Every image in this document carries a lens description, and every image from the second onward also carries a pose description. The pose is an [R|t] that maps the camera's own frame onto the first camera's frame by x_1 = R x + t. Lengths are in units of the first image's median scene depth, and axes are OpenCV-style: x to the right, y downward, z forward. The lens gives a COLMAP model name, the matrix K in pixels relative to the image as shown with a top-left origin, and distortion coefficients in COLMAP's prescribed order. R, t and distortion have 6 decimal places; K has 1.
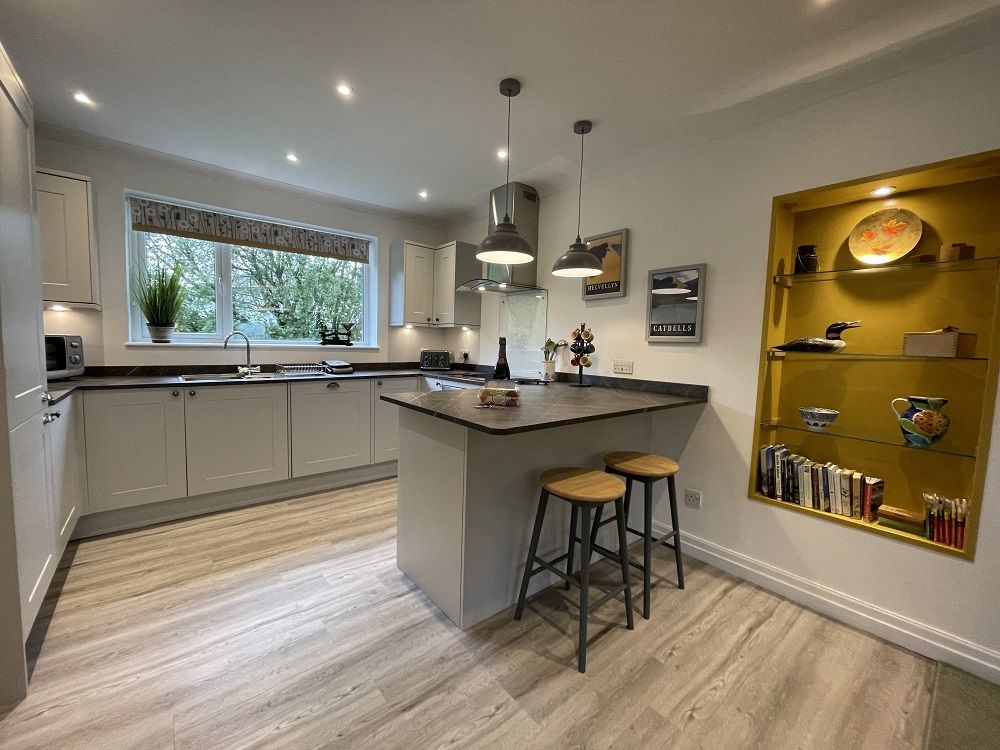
lens RADIAL K [[406.6, 0, 497.2], [0, 406.6, 374.5], [0, 0, 1]] dist [-0.007810, 0.002297]
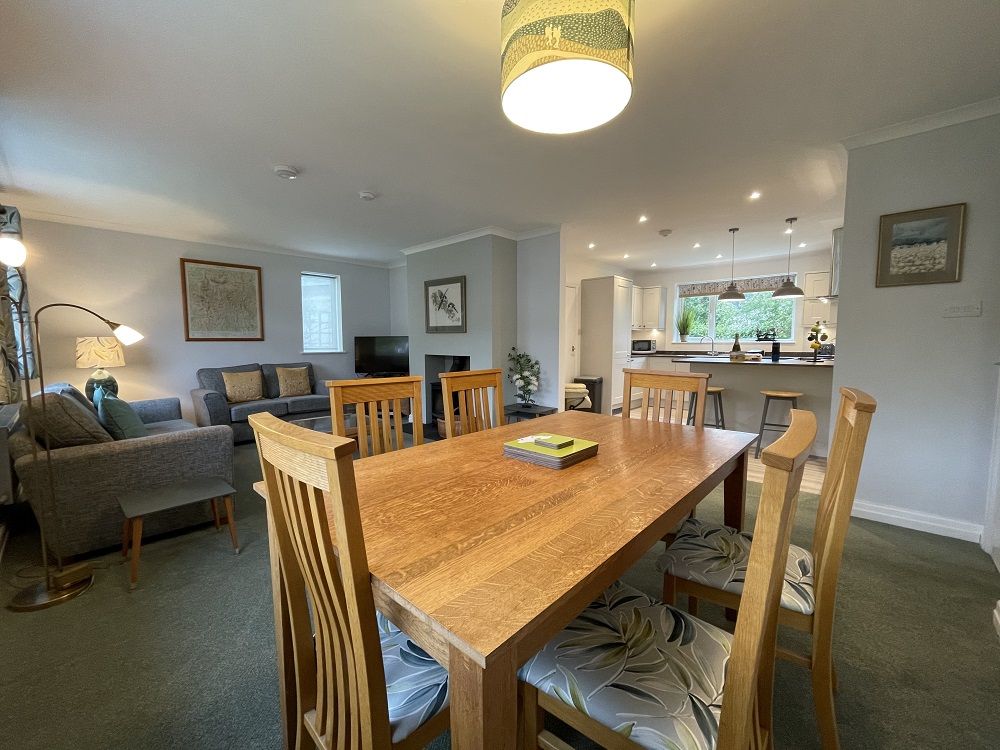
lens RADIAL K [[406.6, 0, 497.8], [0, 406.6, 373.4], [0, 0, 1]] dist [-0.007810, 0.002297]
pose [[0.126374, 0.049170, -0.990763, 1.760137], [-0.071741, 0.996608, 0.040309, 0.112724], [0.989385, 0.065984, 0.129473, -0.502909]]
